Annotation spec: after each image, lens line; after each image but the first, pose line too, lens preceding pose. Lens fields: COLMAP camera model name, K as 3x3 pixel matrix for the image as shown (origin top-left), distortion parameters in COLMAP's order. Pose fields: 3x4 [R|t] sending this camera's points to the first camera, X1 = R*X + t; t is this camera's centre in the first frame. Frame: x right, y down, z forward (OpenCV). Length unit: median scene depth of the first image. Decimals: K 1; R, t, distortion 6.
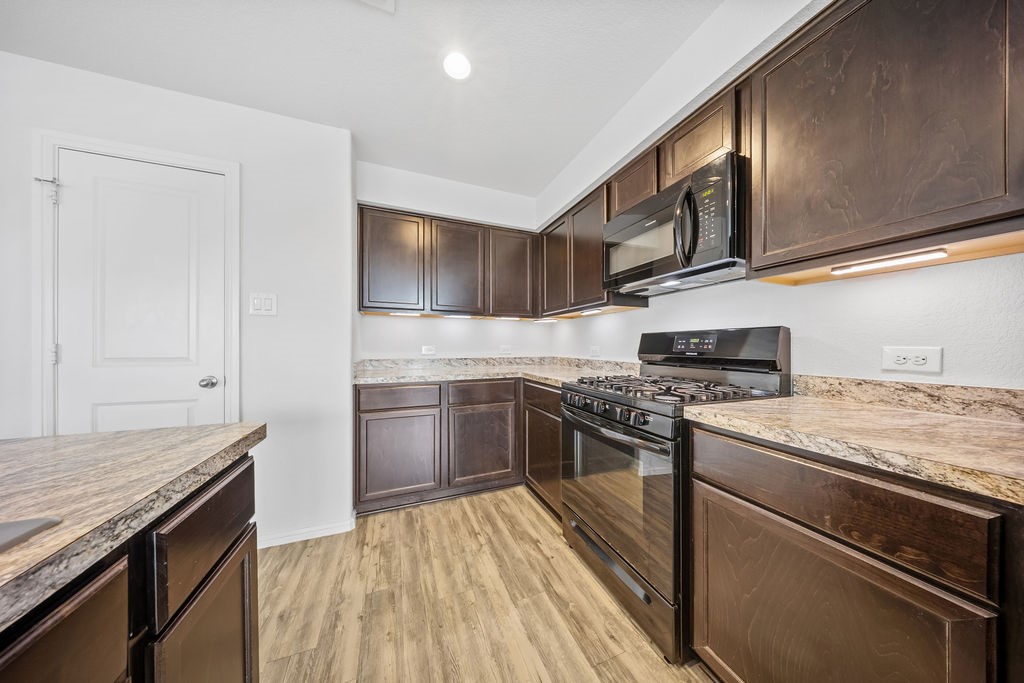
lens RADIAL K [[300.3, 0, 511.8], [0, 300.3, 346.9], [0, 0, 1]] dist [-0.002663, -0.000784]
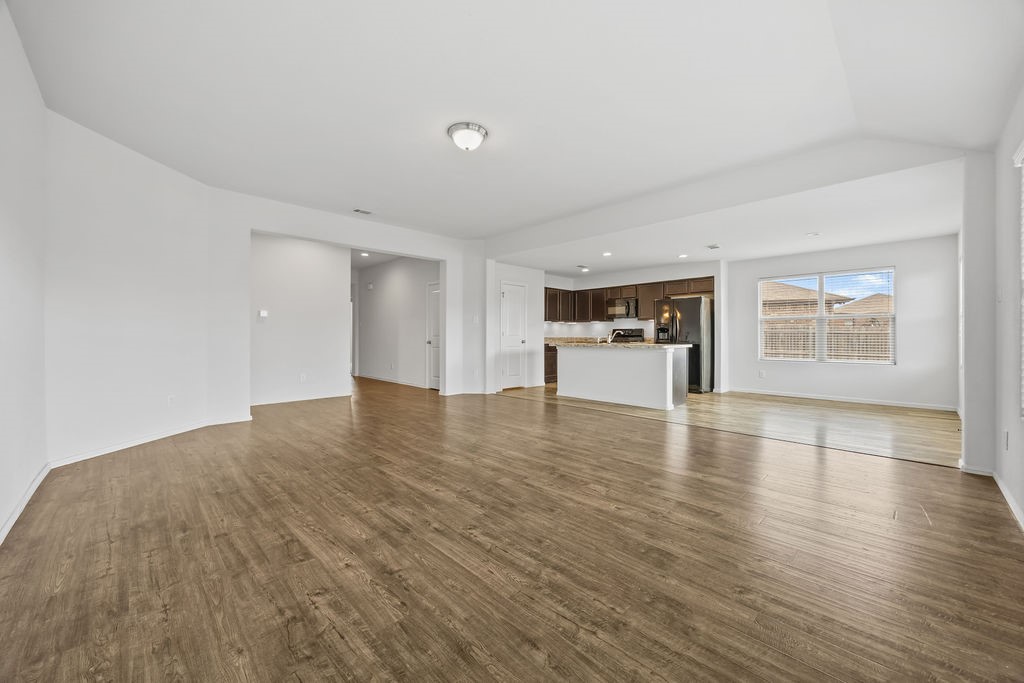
lens RADIAL K [[396.3, 0, 514.7], [0, 396.3, 334.3], [0, 0, 1]] dist [-0.002836, -0.000335]
pose [[0.923024, 0.000267, 0.384742, -3.109151], [0.001797, 0.999986, -0.005003, 0.049744], [-0.384738, 0.005309, 0.923011, -3.677693]]
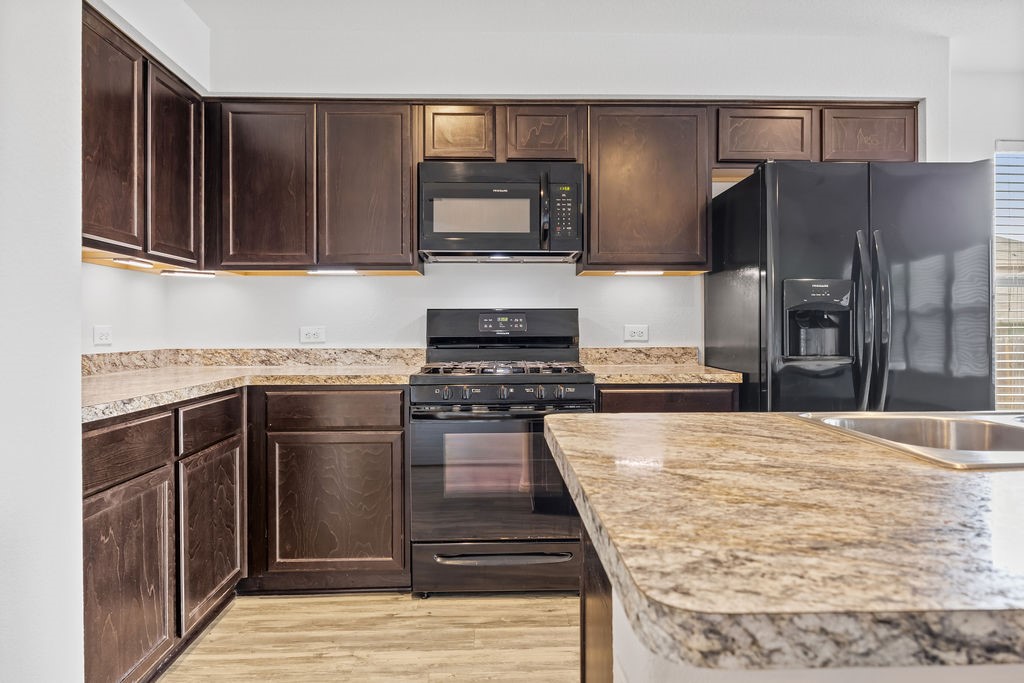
lens RADIAL K [[666.0, 0, 522.1], [0, 666.0, 334.2], [0, 0, 1]] dist [-0.011356, 0.007237]
pose [[0.331030, -0.018246, 0.943444, -1.349981], [0.005909, 0.999834, 0.017264, -0.009855], [-0.943602, -0.000140, 0.331083, 0.250668]]
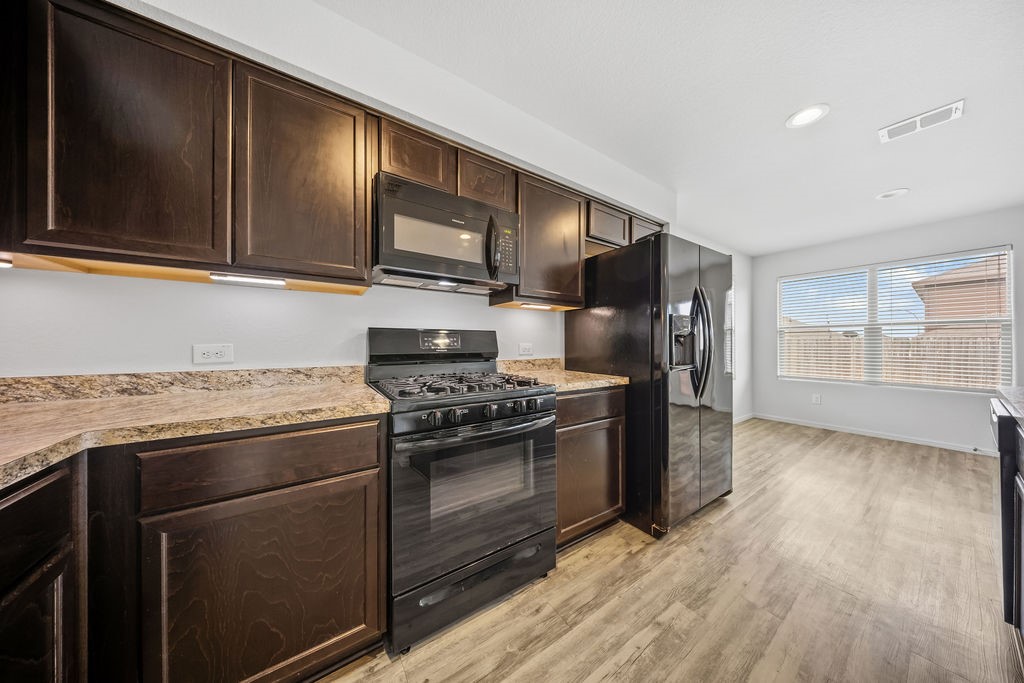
lens RADIAL K [[300.3, 0, 513.4], [0, 300.3, 344.0], [0, 0, 1]] dist [-0.002663, -0.000784]
pose [[-0.221856, -0.013824, 0.974981, -0.519533], [-0.004656, 0.999903, 0.013118, -0.015417], [-0.975068, -0.001629, -0.221899, 0.986660]]
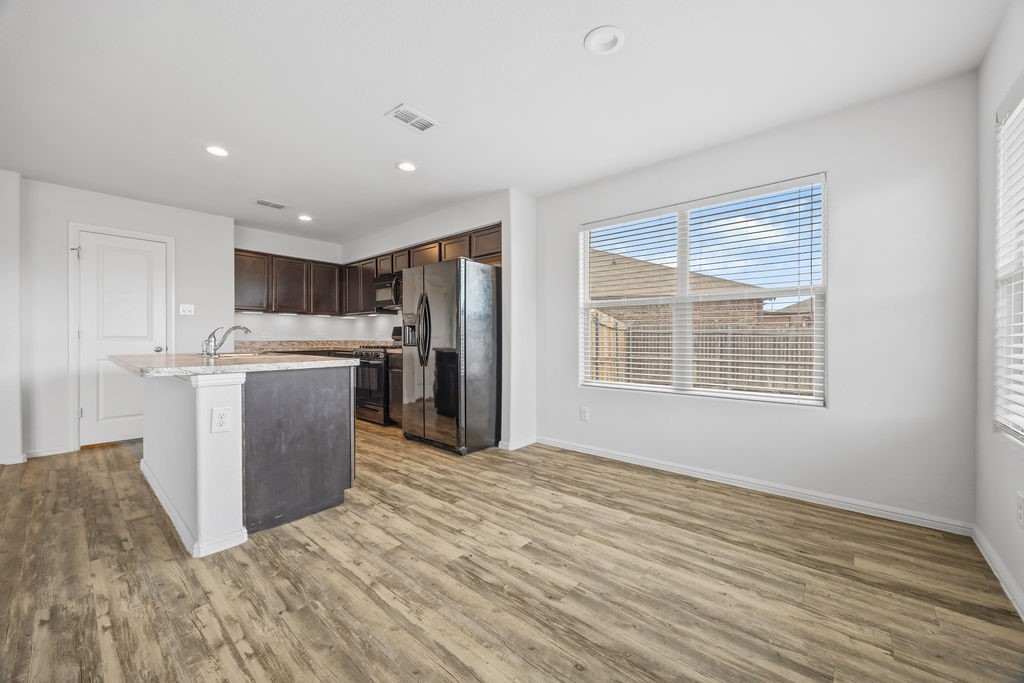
lens RADIAL K [[396.3, 0, 517.4], [0, 396.3, 344.1], [0, 0, 1]] dist [-0.002836, -0.000335]
pose [[0.885306, -0.006455, 0.464965, -0.136547], [0.000680, 0.999921, 0.012586, 0.054111], [-0.465009, -0.010826, 0.885240, -2.423185]]
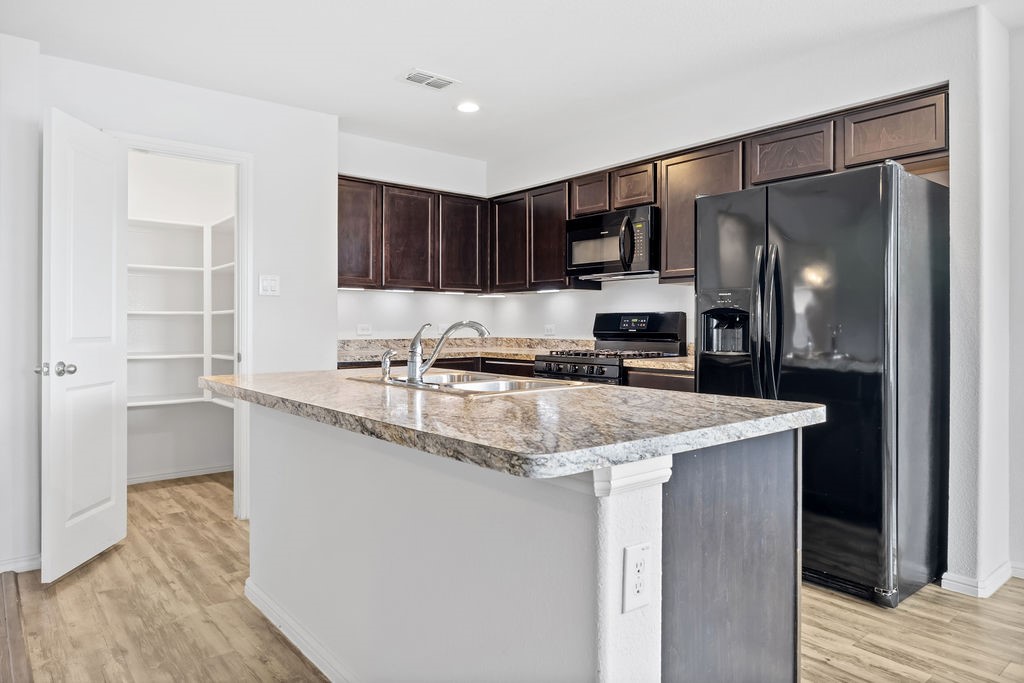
lens RADIAL K [[666.0, 0, 511.8], [0, 666.0, 330.7], [0, 0, 1]] dist [-0.011356, 0.007237]
pose [[0.952279, -0.004194, 0.305201, -0.784281], [0.002157, 0.999973, 0.007013, 0.002396], [-0.305223, -0.006020, 0.952262, -1.595335]]
